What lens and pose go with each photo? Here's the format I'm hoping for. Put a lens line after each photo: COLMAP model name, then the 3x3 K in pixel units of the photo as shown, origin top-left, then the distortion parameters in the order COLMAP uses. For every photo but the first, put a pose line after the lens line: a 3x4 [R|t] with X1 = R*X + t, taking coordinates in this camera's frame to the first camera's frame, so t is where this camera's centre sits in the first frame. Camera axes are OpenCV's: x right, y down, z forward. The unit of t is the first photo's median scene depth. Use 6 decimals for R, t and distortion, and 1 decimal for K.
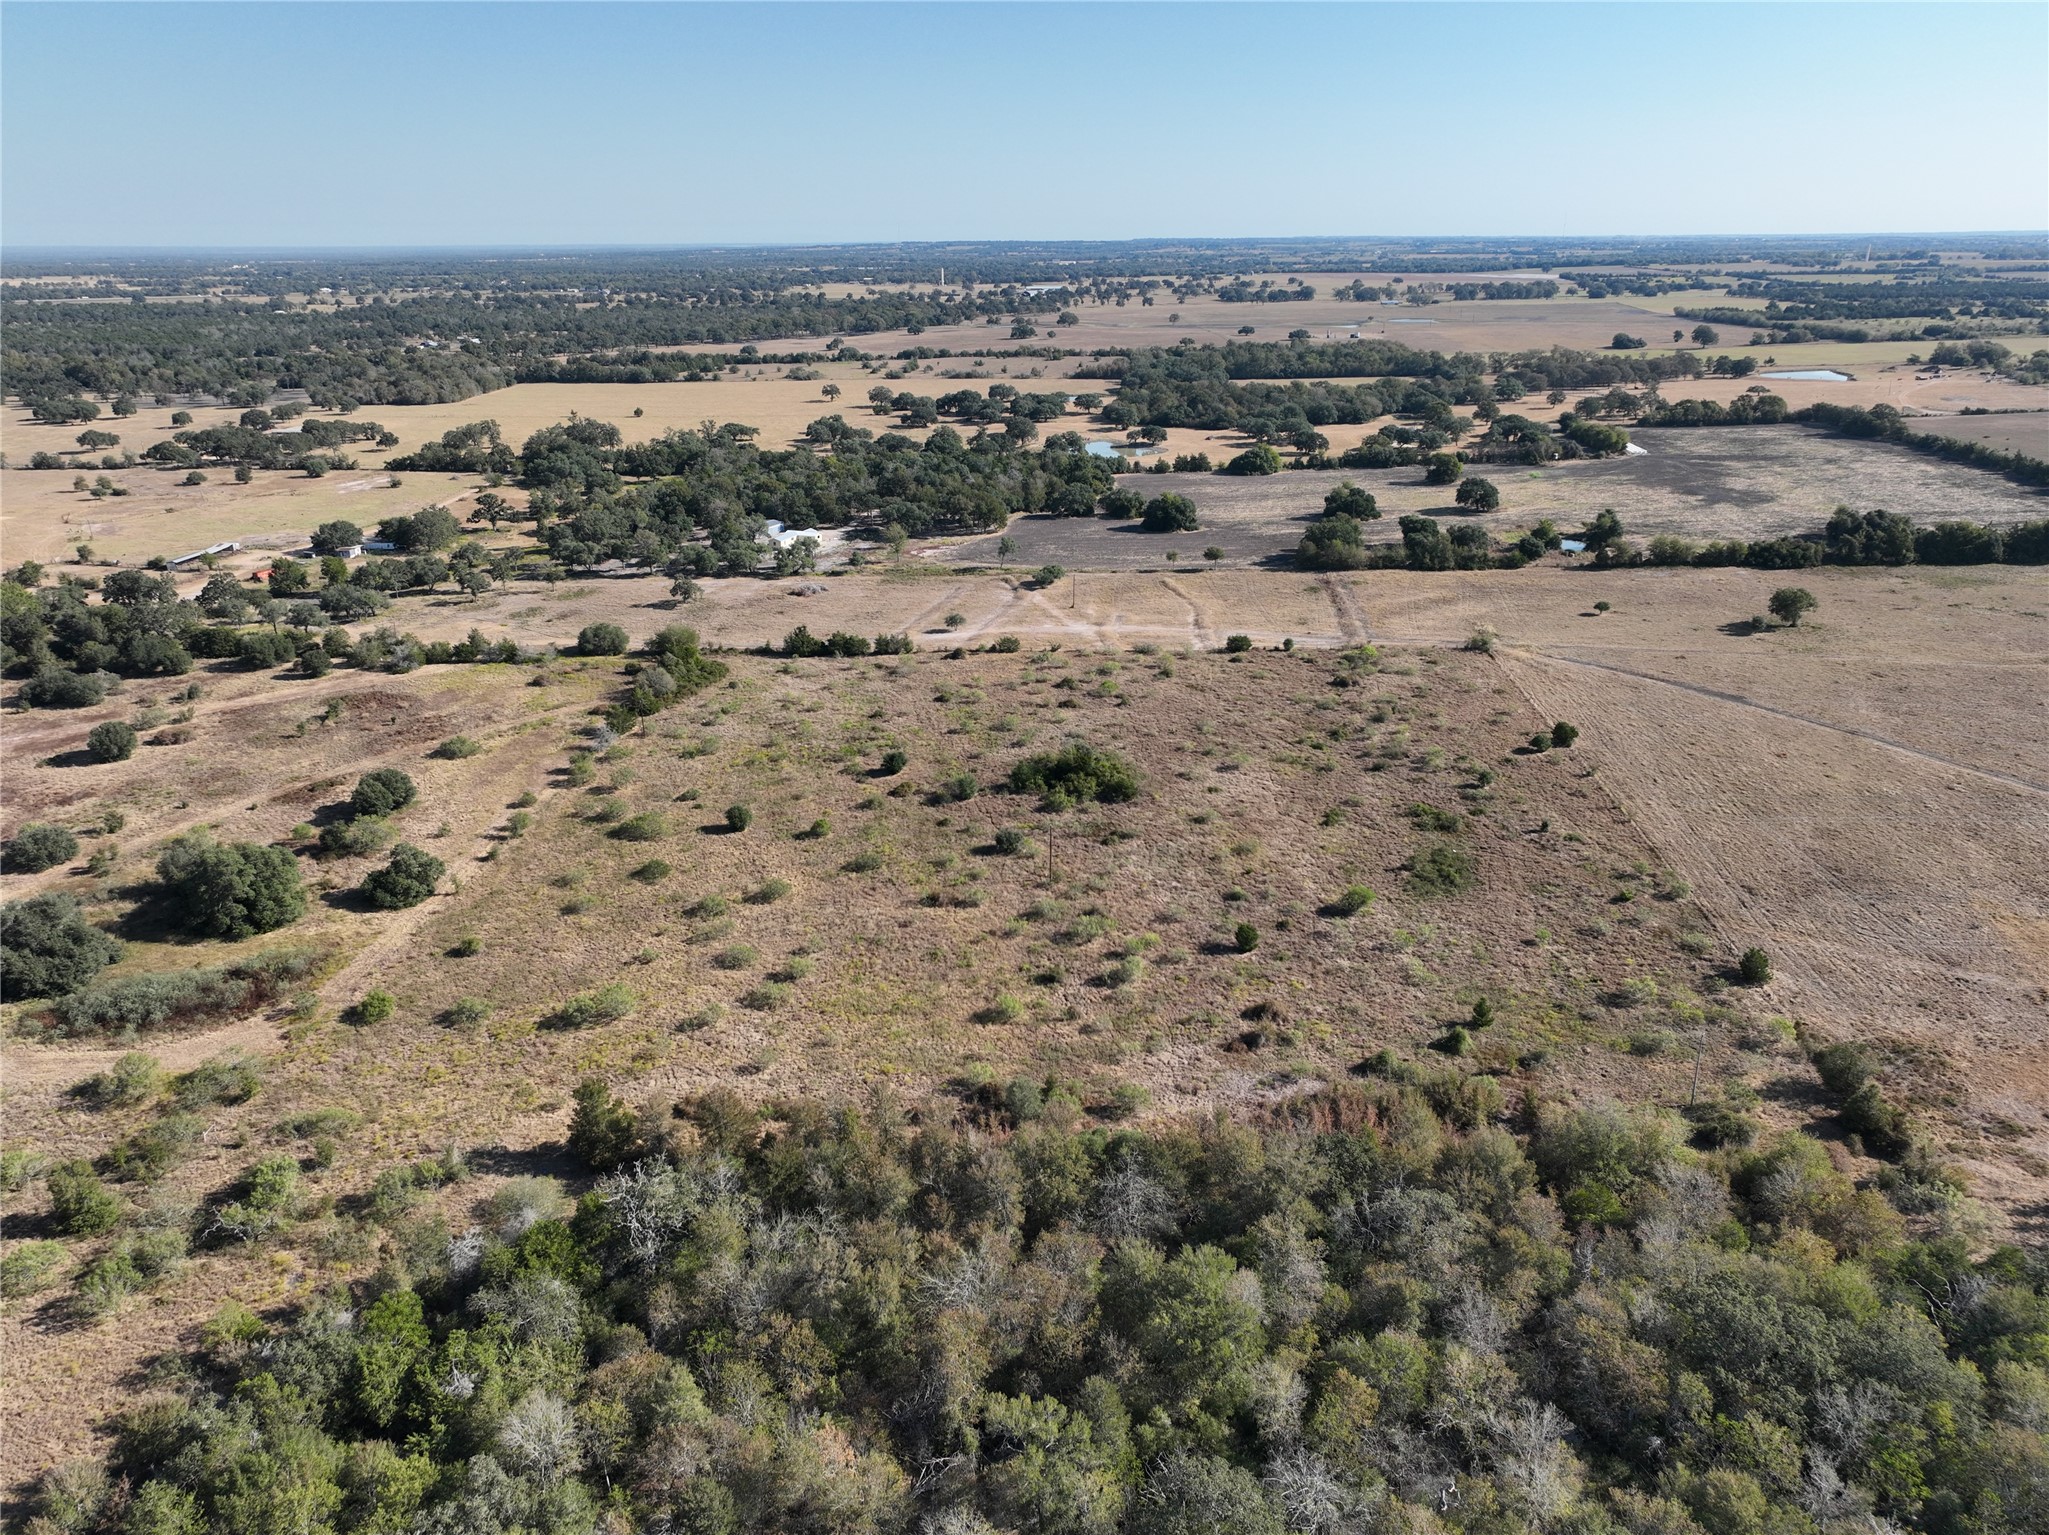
lens RADIAL K [[1462.3, 0, 1026.1], [0, 1462.3, 771.3], [0, 0, 1]] dist [-0.020380, 0.048662]
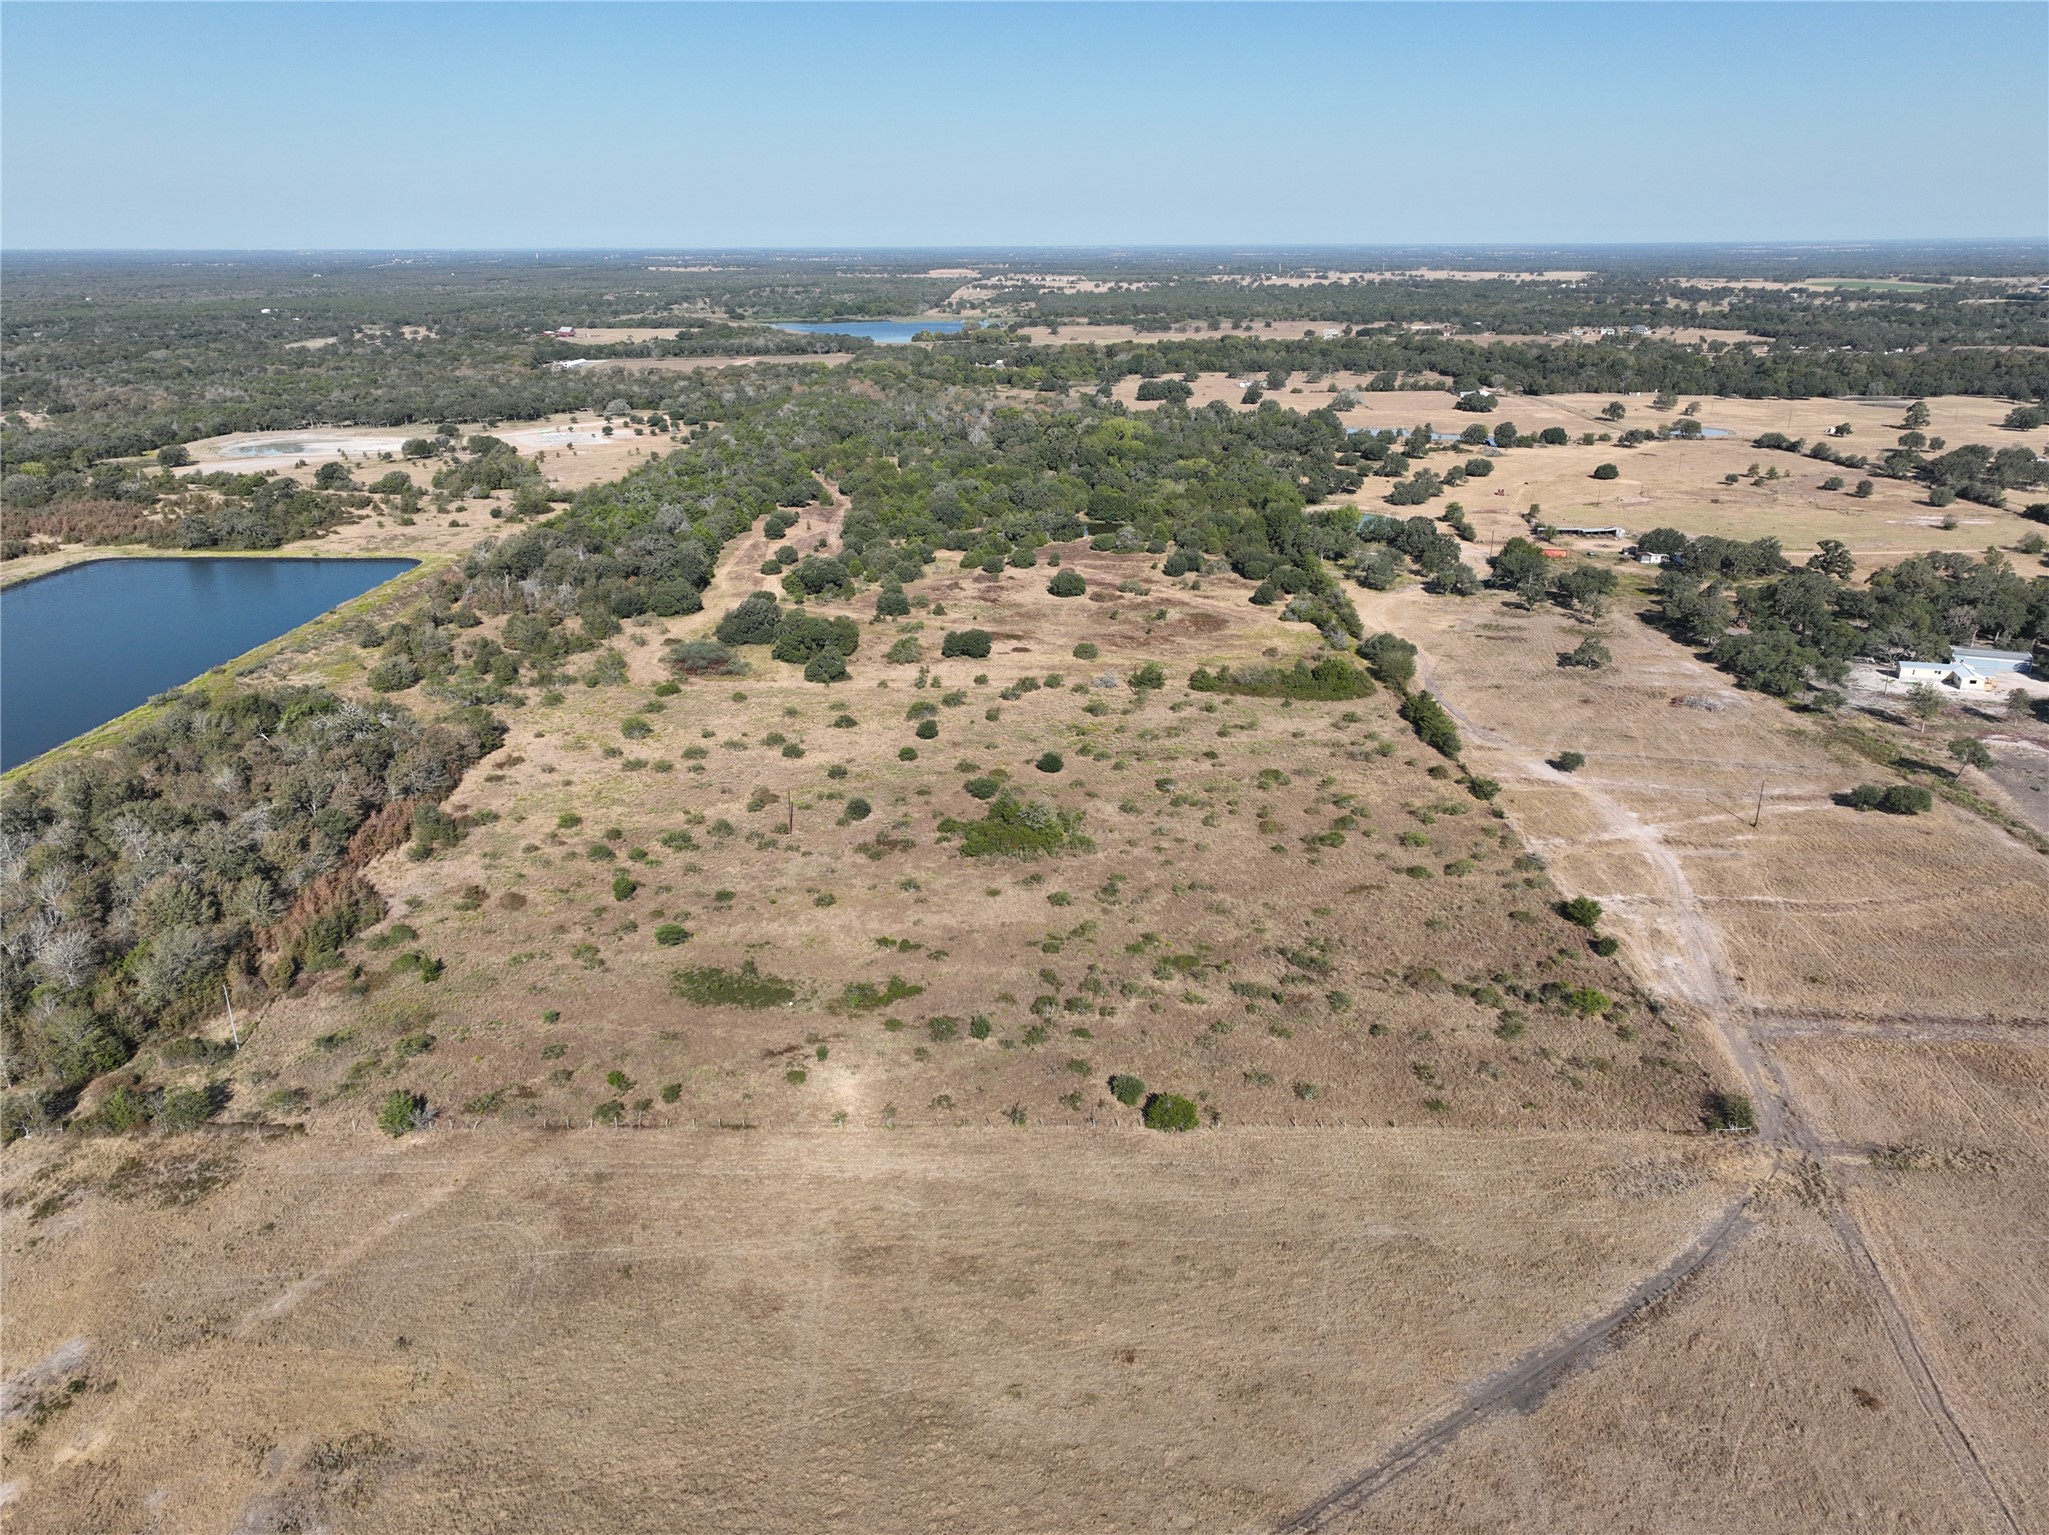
lens RADIAL K [[1462.3, 0, 1026.1], [0, 1462.3, 771.3], [0, 0, 1]] dist [-0.020380, 0.048662]
pose [[0.027304, 0.348142, -0.937044, 0.506953], [-0.338857, 0.885116, 0.318975, -0.185212], [0.940442, 0.308814, 0.142137, 0.461188]]
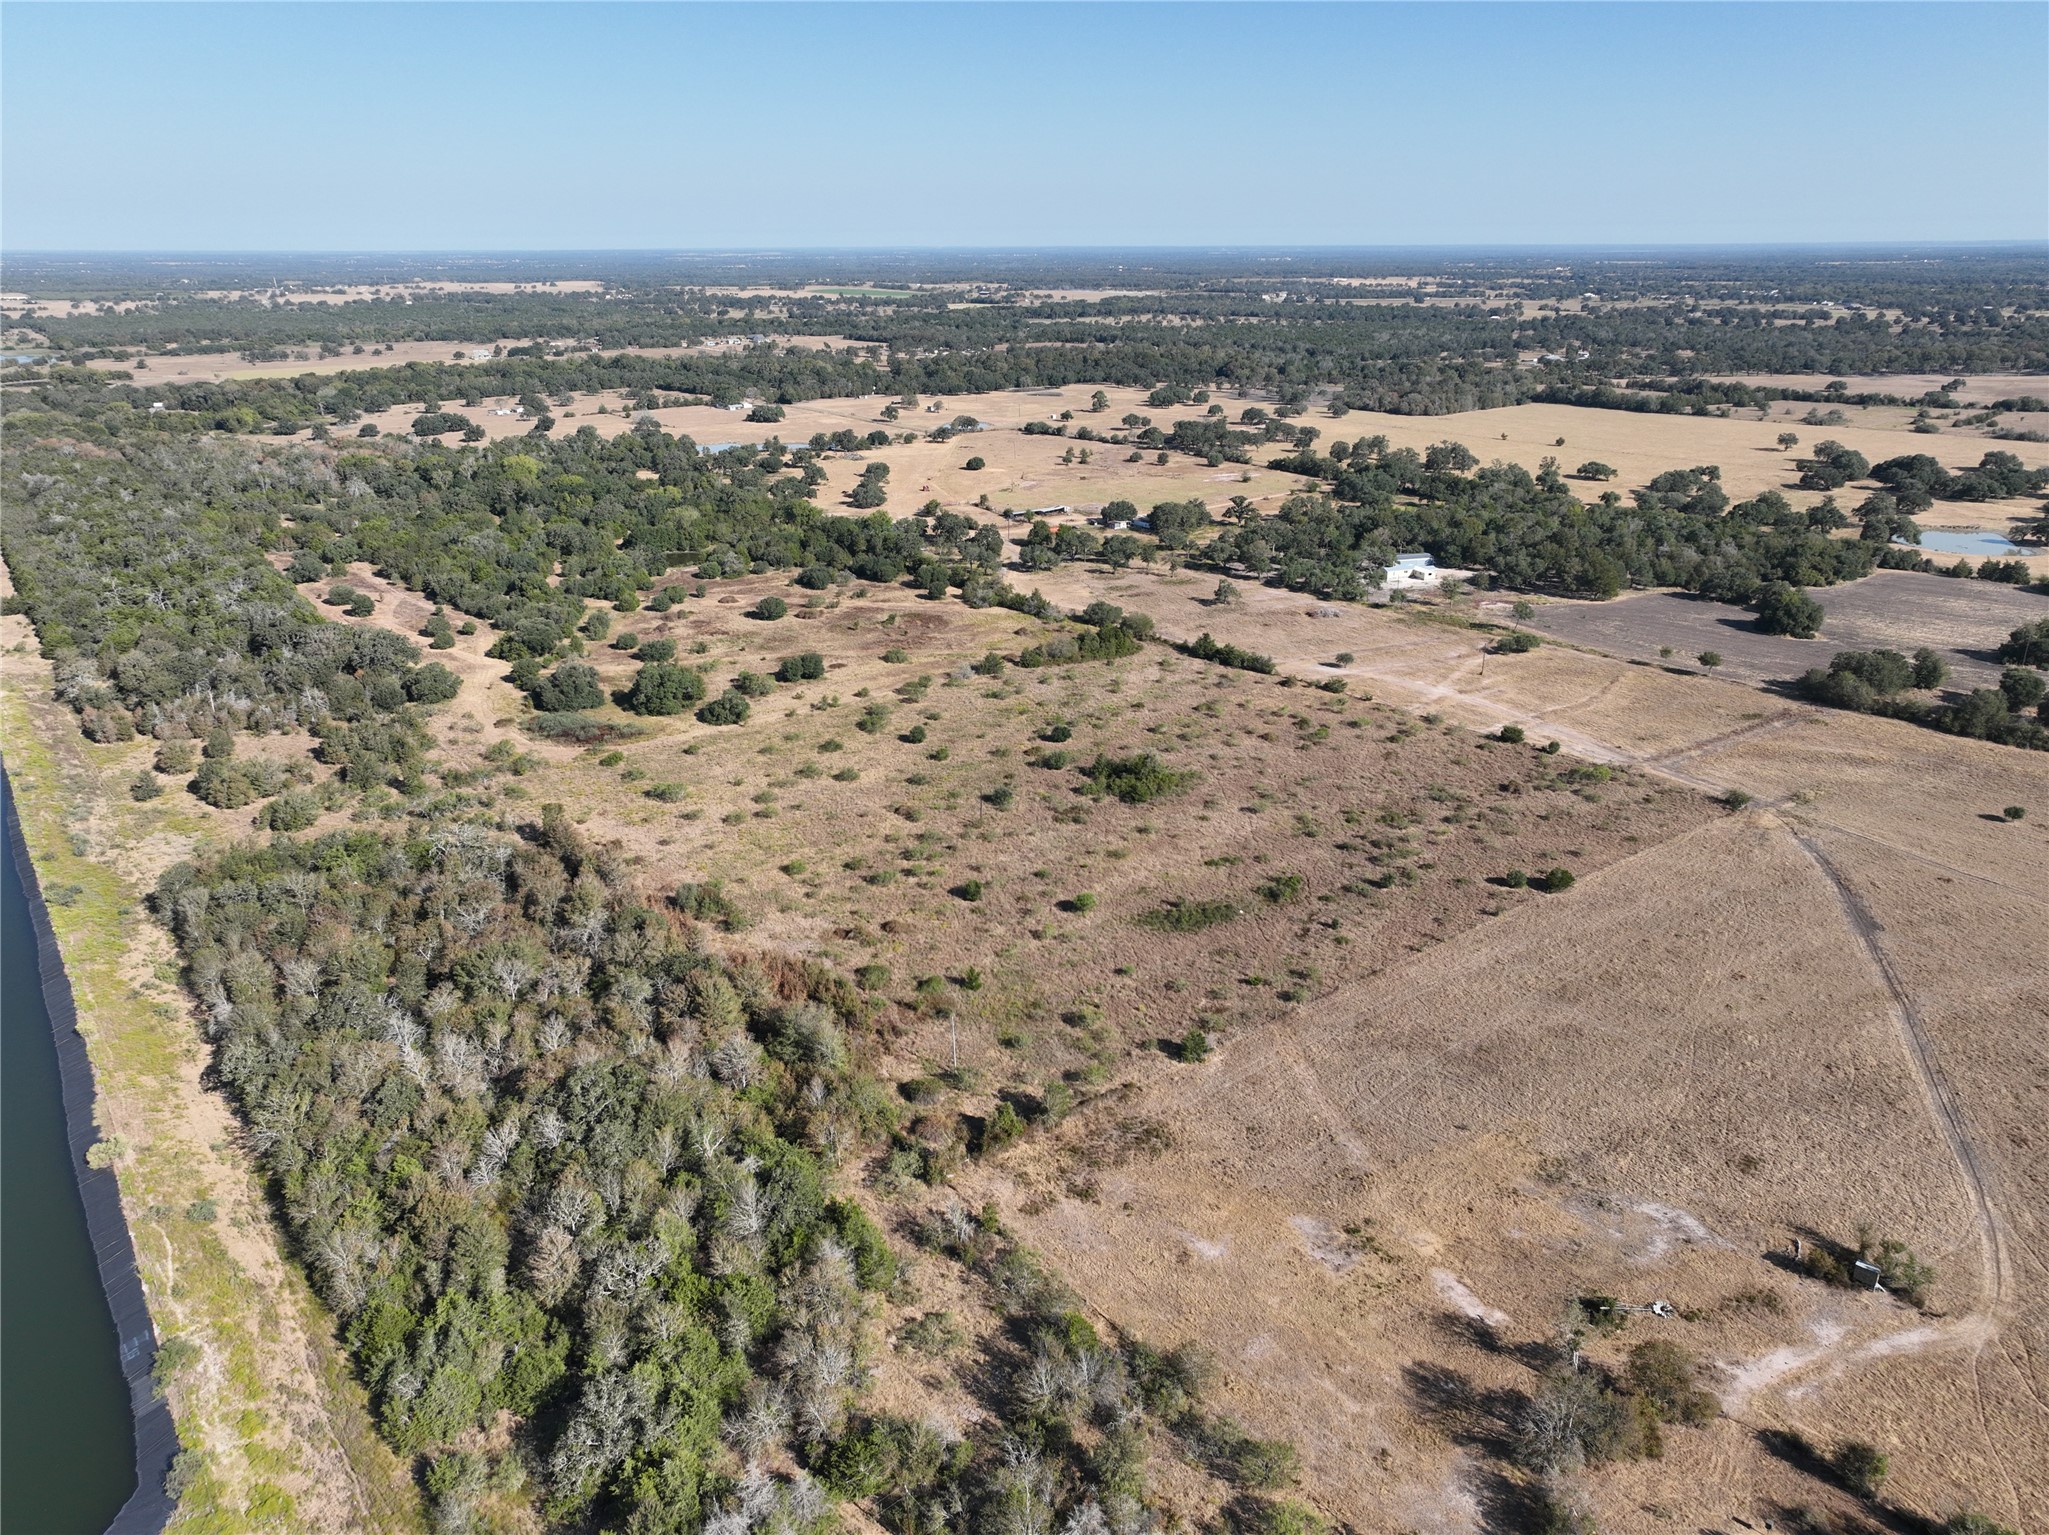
lens RADIAL K [[1462.3, 0, 1026.1], [0, 1462.3, 771.3], [0, 0, 1]] dist [-0.020380, 0.048662]
pose [[0.648368, 0.264144, -0.714035, 0.460584], [-0.261274, 0.958124, 0.117195, -0.066082], [0.715091, 0.110574, 0.690231, 0.048885]]
